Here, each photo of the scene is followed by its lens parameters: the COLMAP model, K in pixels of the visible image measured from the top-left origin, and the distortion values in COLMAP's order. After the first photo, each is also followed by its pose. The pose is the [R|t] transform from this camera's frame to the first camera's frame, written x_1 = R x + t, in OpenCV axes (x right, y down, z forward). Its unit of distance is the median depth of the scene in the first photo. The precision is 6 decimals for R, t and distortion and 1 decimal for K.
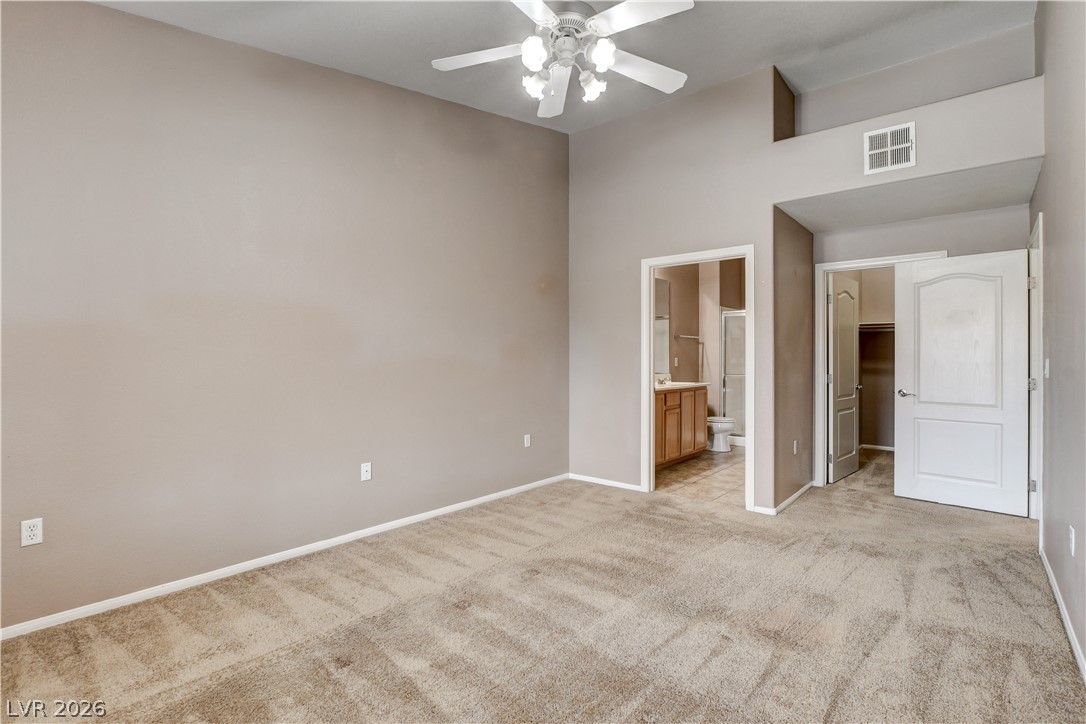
lens RADIAL K [[516.5, 0, 541.1], [0, 516.5, 368.0], [0, 0, 1]] dist [-0.026951, 0.000596]
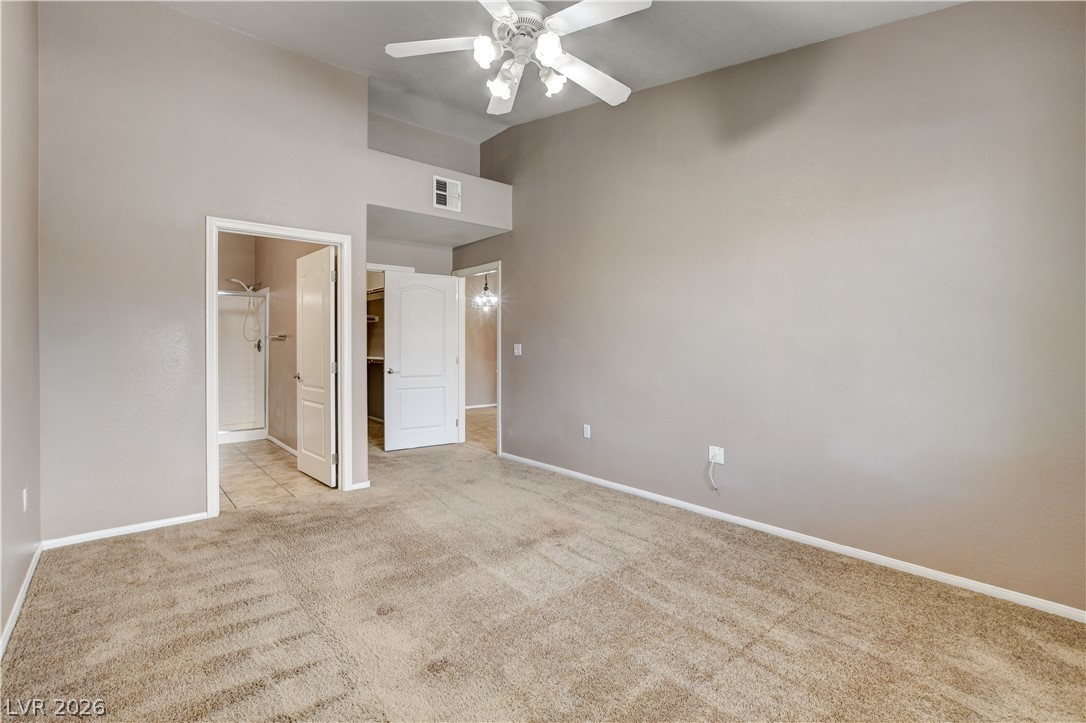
lens RADIAL K [[512.1, 0, 540.6], [0, 512.1, 345.3], [0, 0, 1]] dist [-0.015581, 0.000247]
pose [[0.131719, -0.006046, 0.991269, -0.565993], [0.018770, 0.999817, 0.003604, -0.012773], [-0.991109, 0.018132, 0.131808, 0.470902]]
